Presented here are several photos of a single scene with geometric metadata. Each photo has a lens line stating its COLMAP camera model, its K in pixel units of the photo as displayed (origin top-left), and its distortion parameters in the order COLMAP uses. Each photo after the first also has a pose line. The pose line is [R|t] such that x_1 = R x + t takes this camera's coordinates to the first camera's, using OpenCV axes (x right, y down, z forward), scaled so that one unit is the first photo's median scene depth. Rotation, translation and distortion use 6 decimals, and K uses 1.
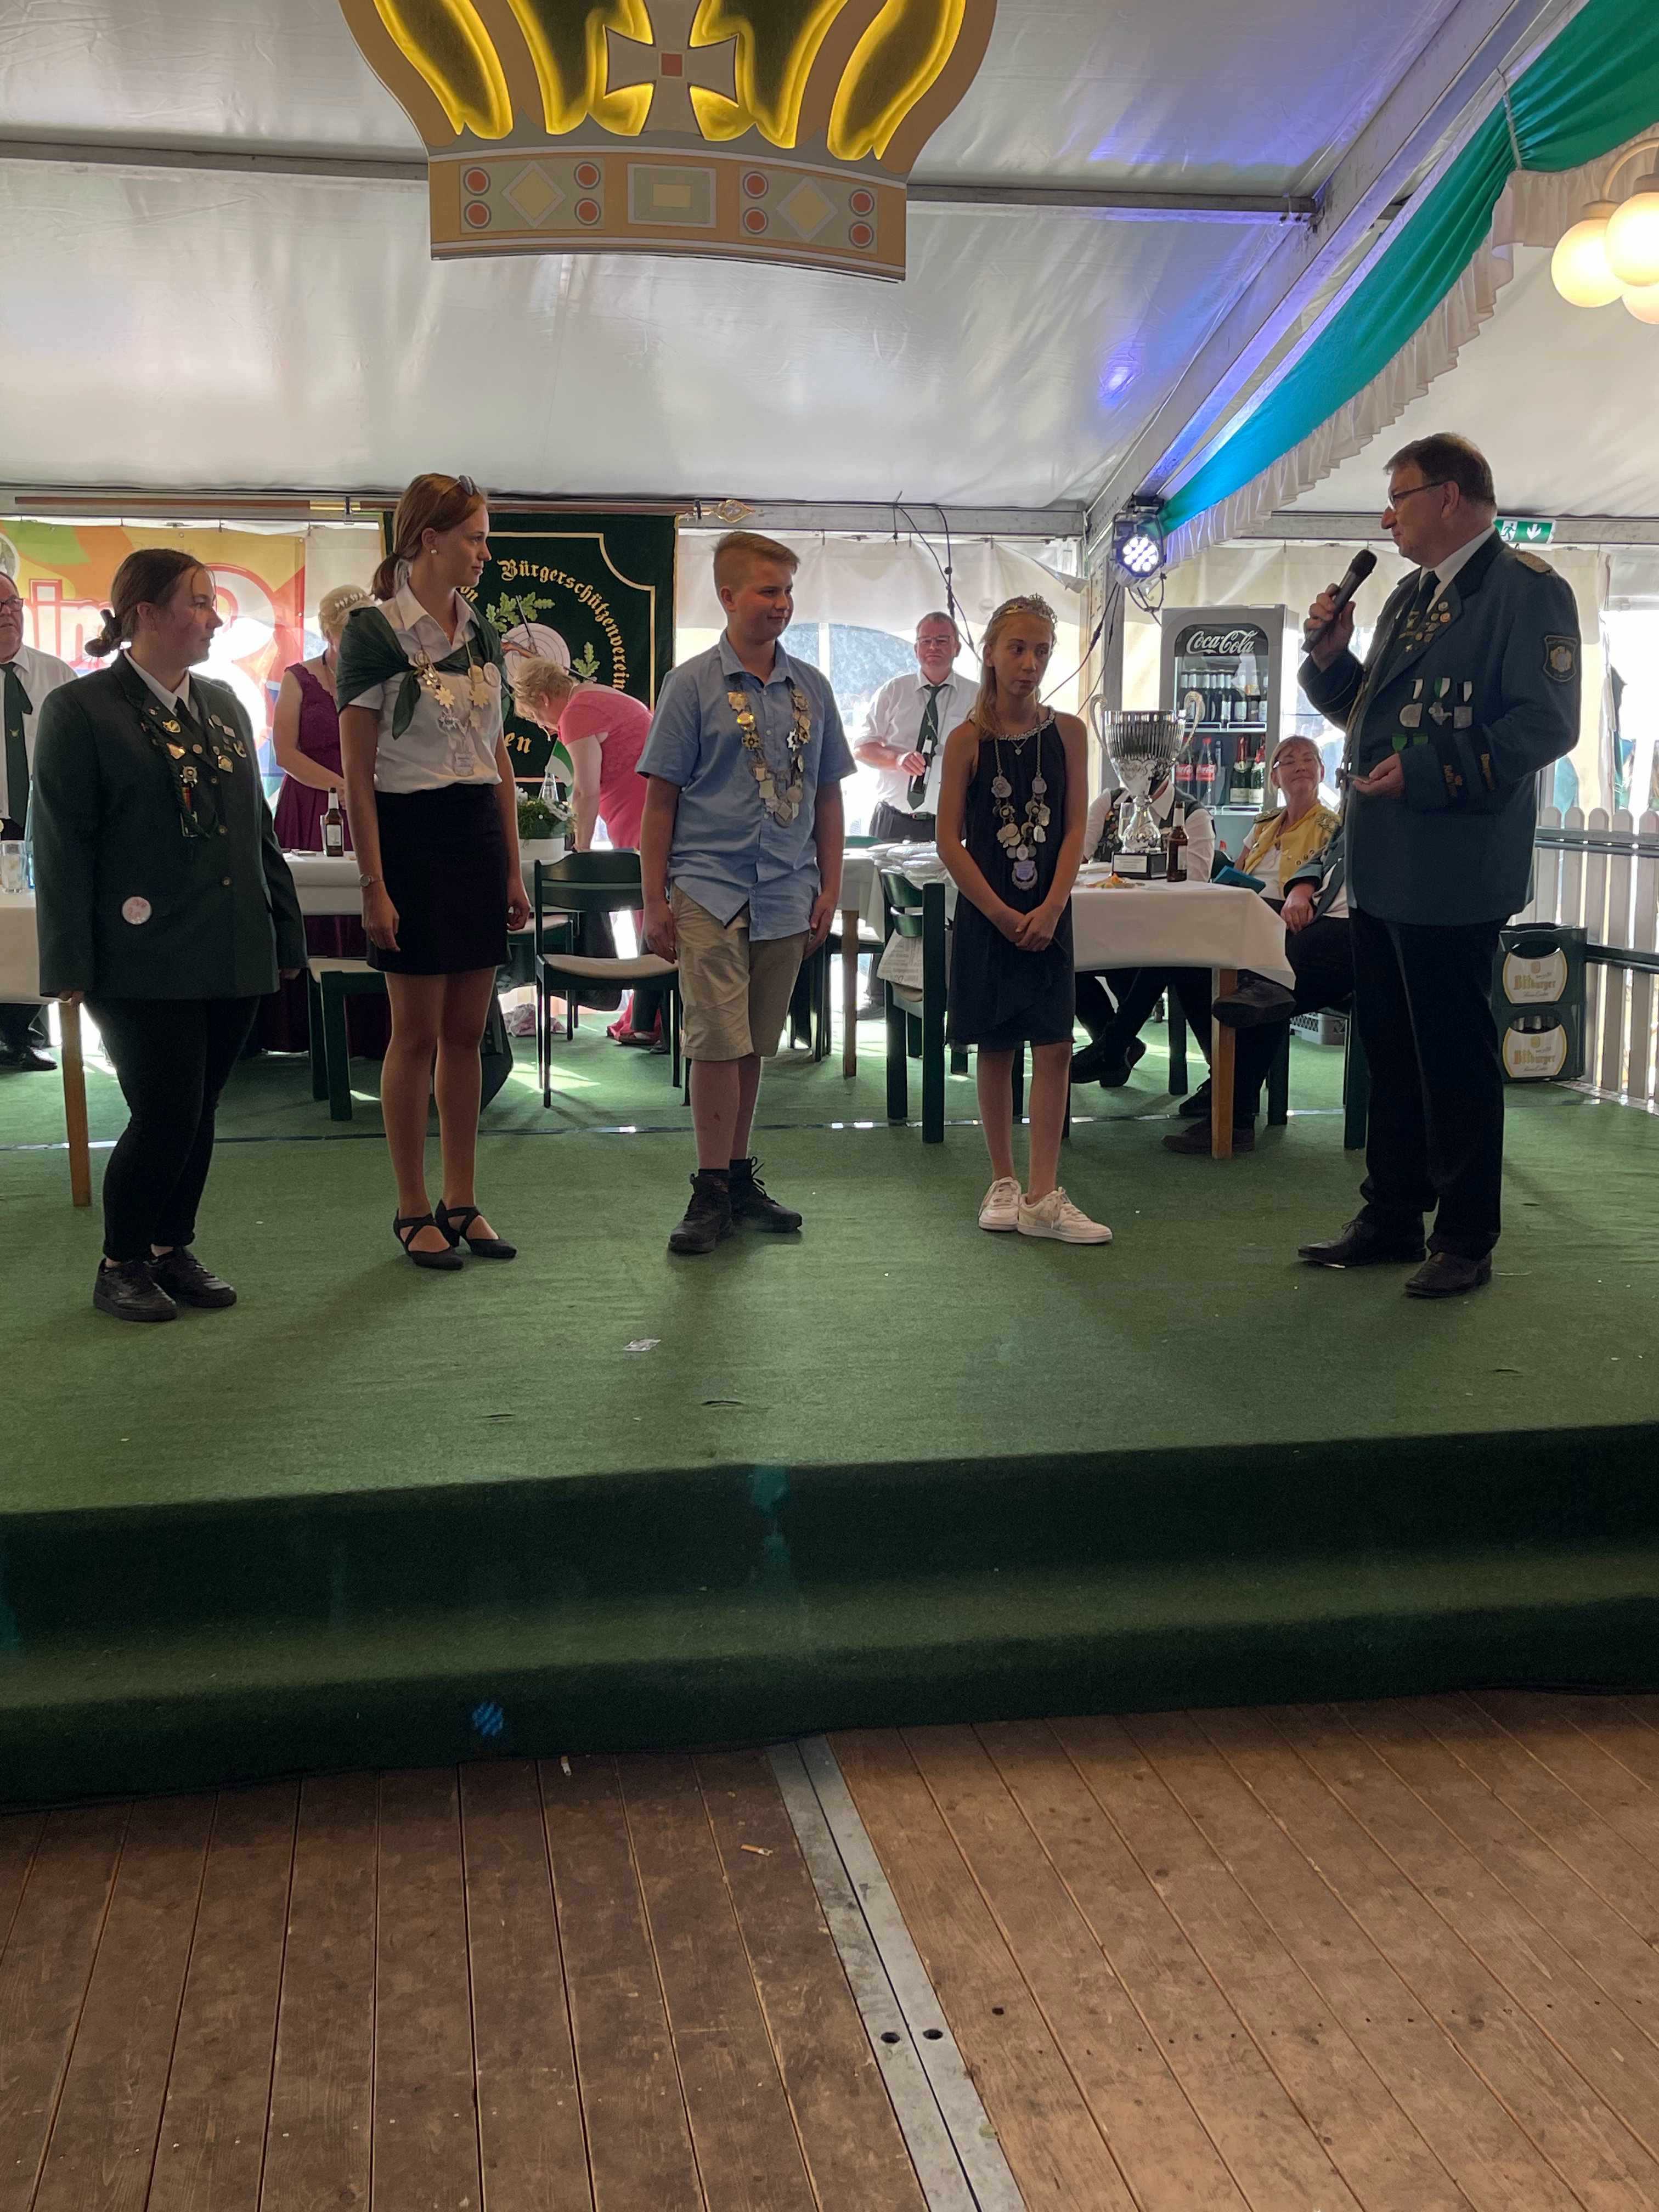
lens RADIAL K [[2274.4, 0, 837.8], [0, 2274.4, 1139.5], [0, 0, 1]] dist [0.023376, 0.000000]
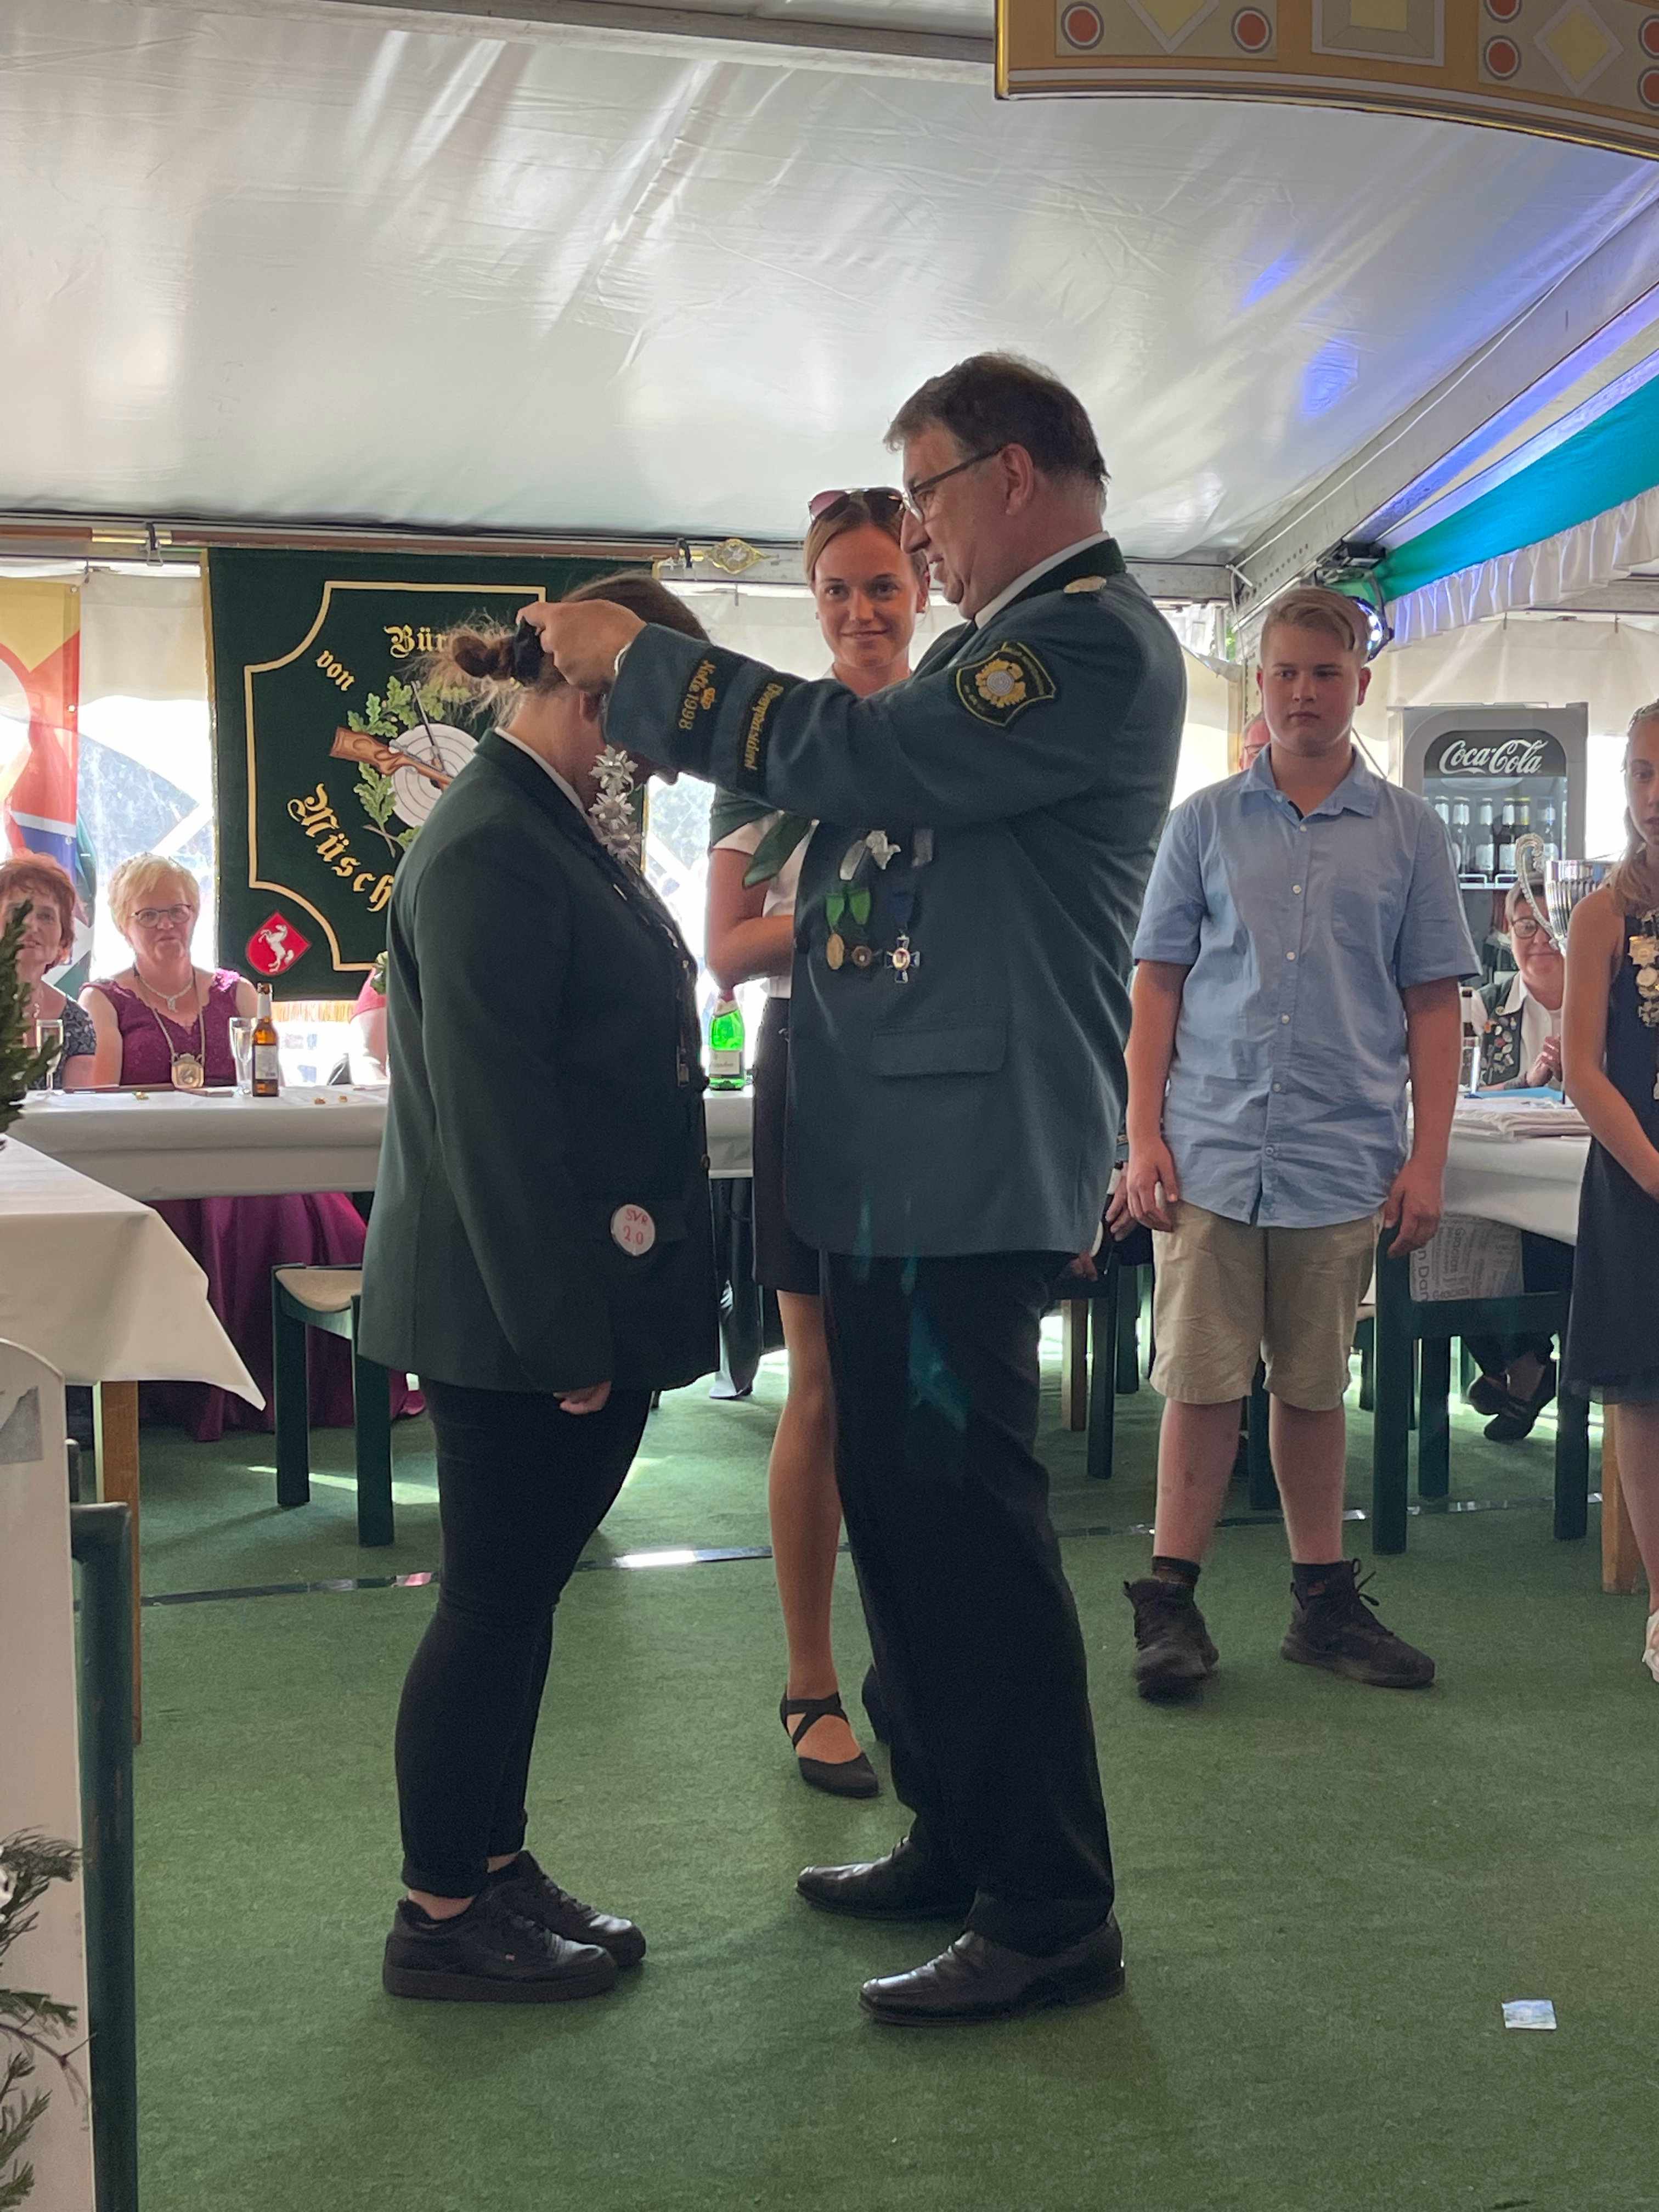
lens RADIAL K [[3214.1, 0, 820.2], [0, 3214.1, 1119.8], [0, 0, 1]] dist [0.044467, 0.000000]
pose [[0.984768, -0.014855, 0.173239, -0.187792], [0.032837, 0.994303, -0.101404, -0.022530], [-0.170746, 0.105548, 0.979646, 0.116173]]
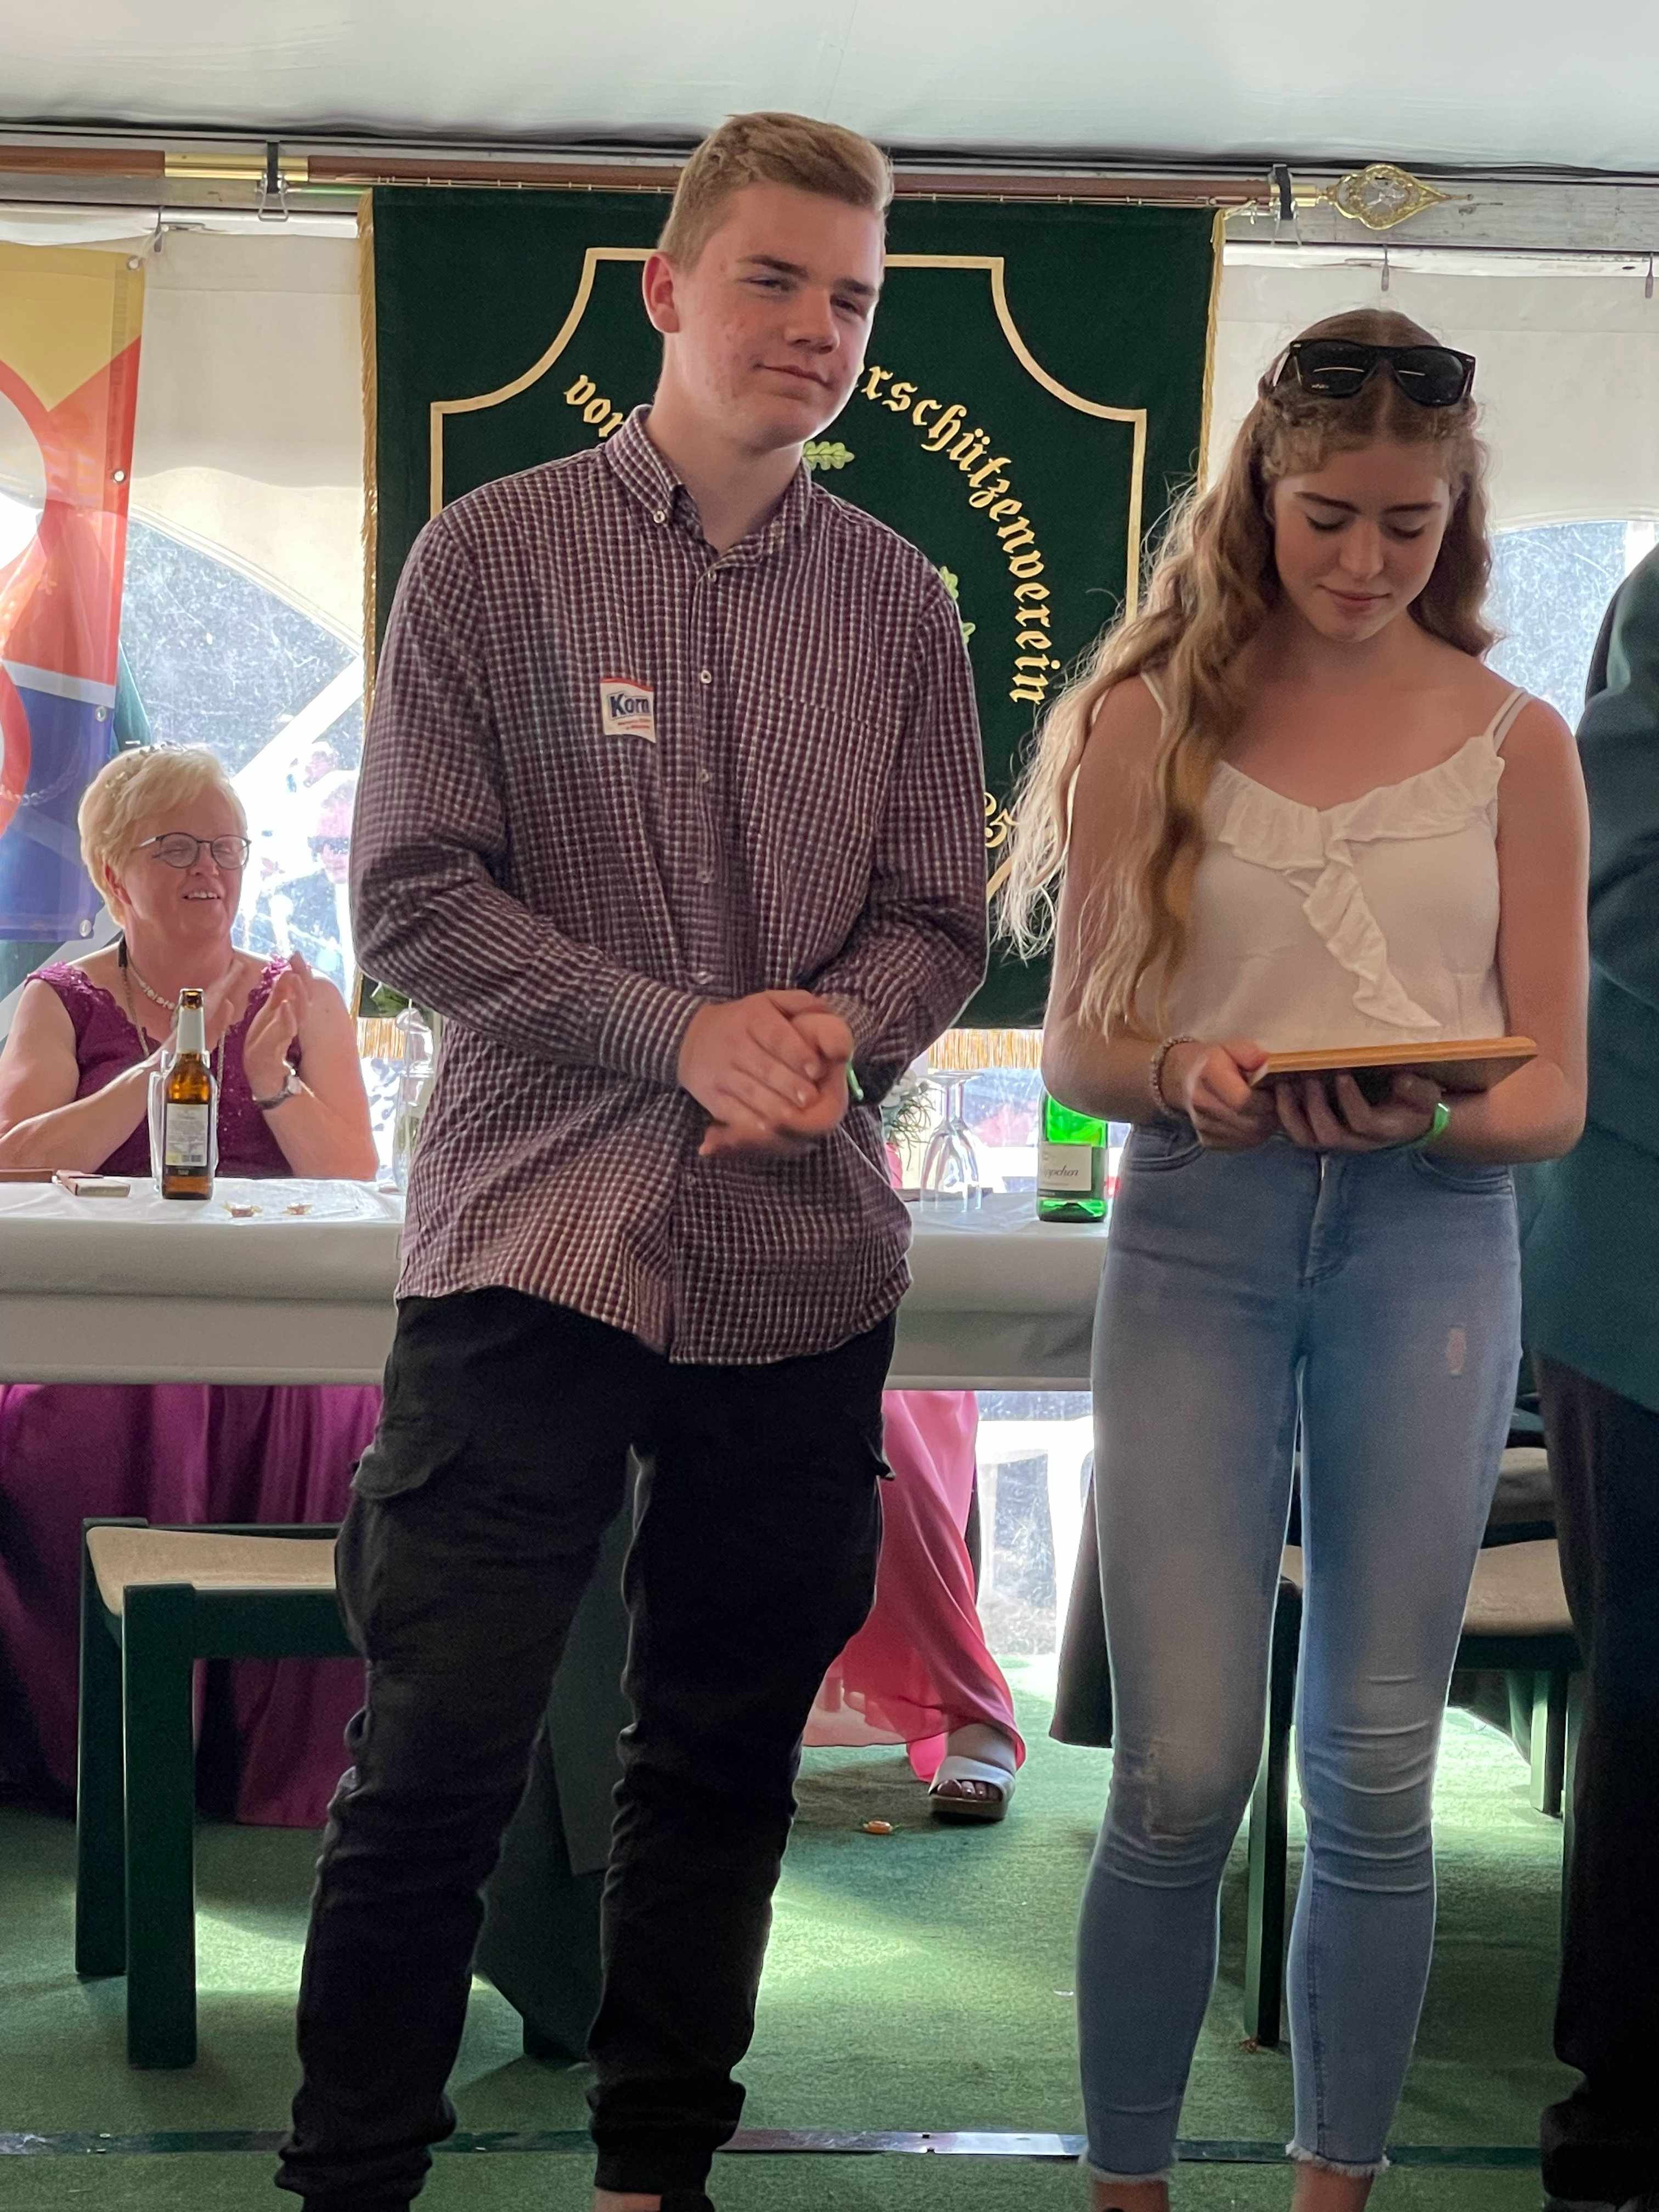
lens RADIAL K [[5679.6, 0, 828.0], [0, 5679.6, 1093.9], [0, 0, 1]] dist [0.064374, 0.000000]
pose [[0.994803, 0.026304, -0.098366, -0.042291], [-0.038348, 0.991711, -0.122633, -0.036413], [0.094325, 0.125768, 0.987565, 0.173906]]
